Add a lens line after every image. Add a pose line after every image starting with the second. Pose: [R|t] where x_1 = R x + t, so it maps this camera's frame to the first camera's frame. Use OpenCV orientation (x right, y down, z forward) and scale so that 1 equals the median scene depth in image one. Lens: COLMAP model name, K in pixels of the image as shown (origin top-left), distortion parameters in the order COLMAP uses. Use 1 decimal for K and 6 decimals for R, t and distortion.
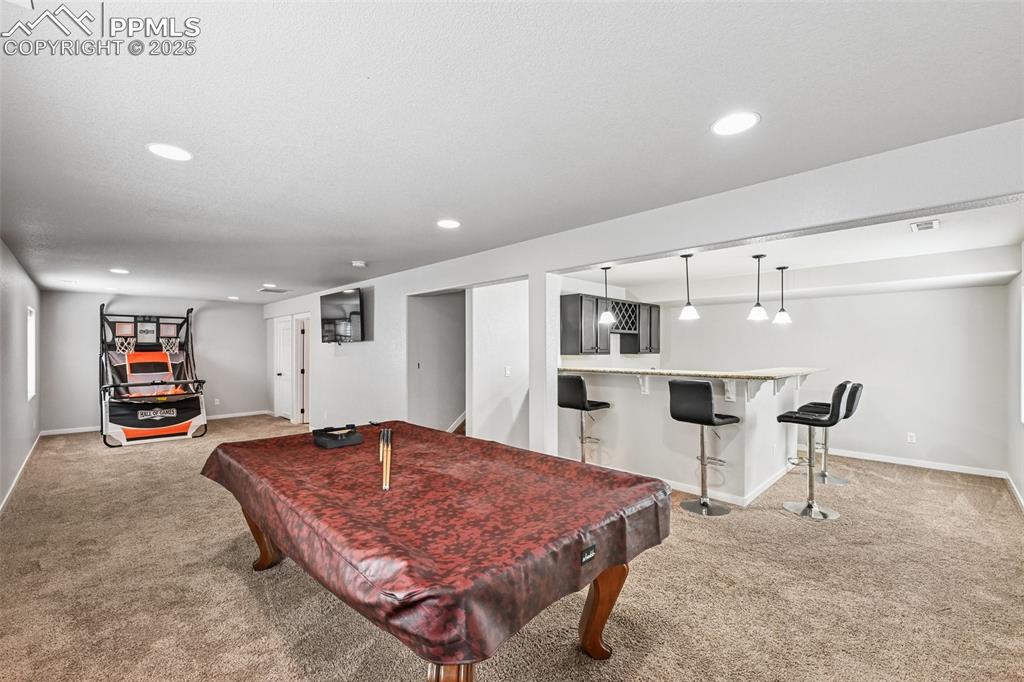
lens RADIAL K [[427.9, 0, 513.1], [0, 427.9, 348.5], [0, 0, 1]] dist [-0.000215, -0.000283]
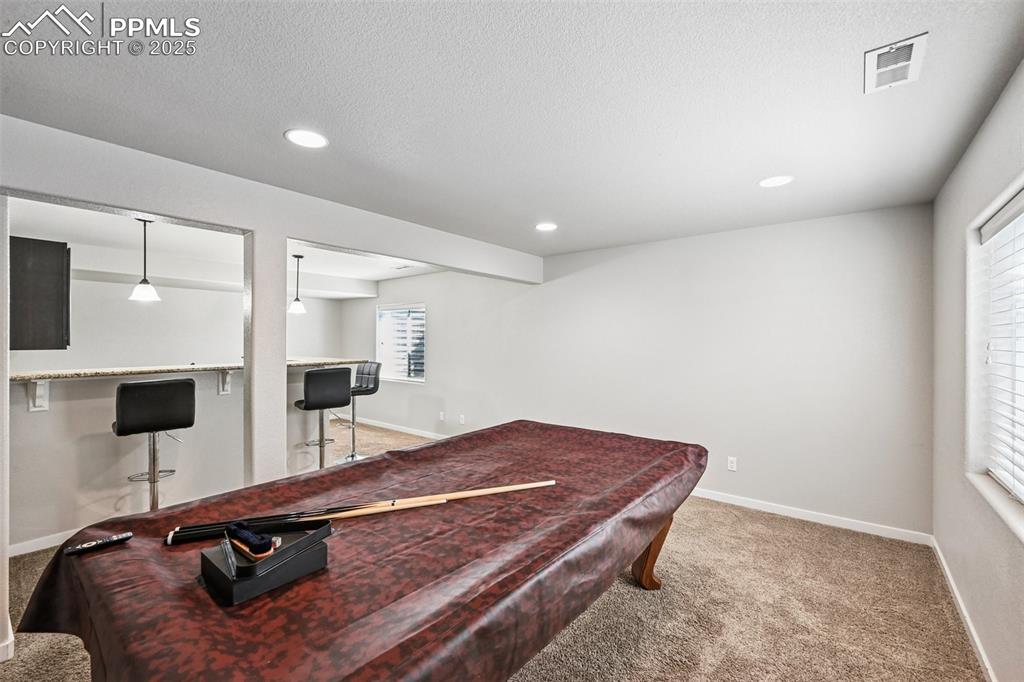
lens RADIAL K [[427.9, 0, 509.6], [0, 427.9, 337.9], [0, 0, 1]] dist [-0.000215, -0.000283]
pose [[-0.094674, -0.000212, 0.995508, -0.704701], [-0.006753, 0.999977, -0.000430, -0.007510], [-0.995485, -0.006763, -0.094673, 0.650858]]
